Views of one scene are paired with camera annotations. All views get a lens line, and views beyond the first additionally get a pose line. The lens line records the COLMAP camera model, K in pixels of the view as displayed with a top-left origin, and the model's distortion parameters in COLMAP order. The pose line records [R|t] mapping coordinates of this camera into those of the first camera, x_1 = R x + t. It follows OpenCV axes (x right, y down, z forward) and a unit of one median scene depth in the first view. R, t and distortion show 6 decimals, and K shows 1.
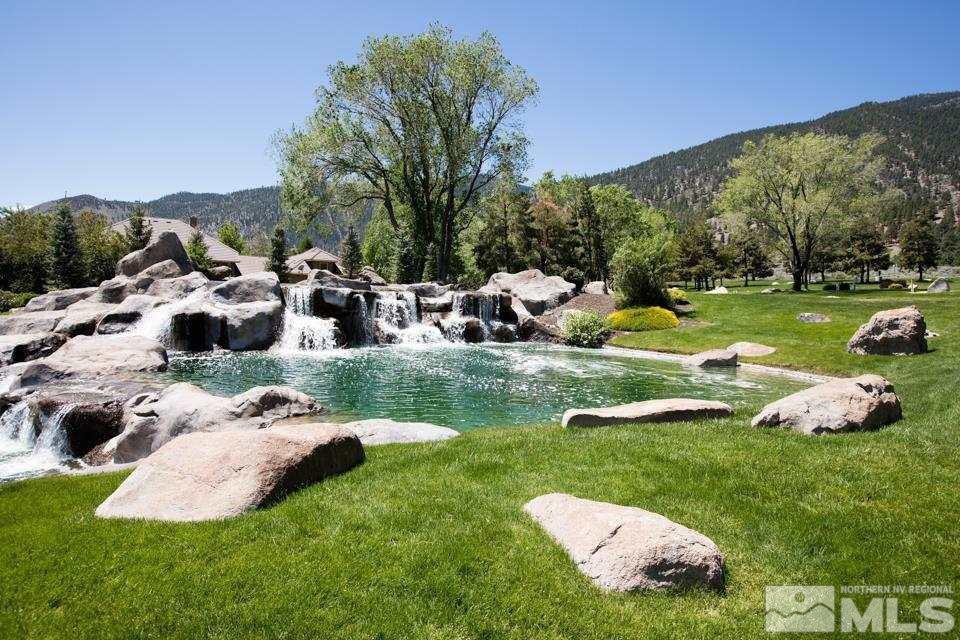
lens RADIAL K [[504.3, 0, 455.7], [0, 504.3, 321.2], [0, 0, 1]] dist [-0.040511, 0.019132]
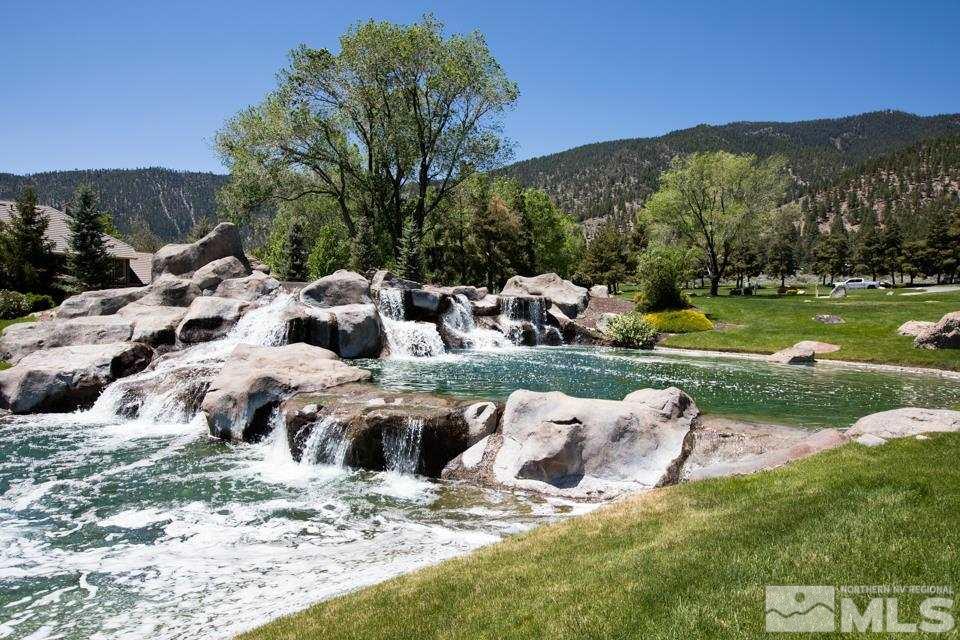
lens RADIAL K [[522.8, 0, 480.0], [0, 522.8, 320.0], [0, 0, 1]] dist [-0.040330, 0.027389]
pose [[0.974610, -0.005784, 0.223832, -0.357682], [0.008200, 0.999918, -0.009862, 0.000092], [-0.223757, 0.011447, 0.974578, 0.021668]]
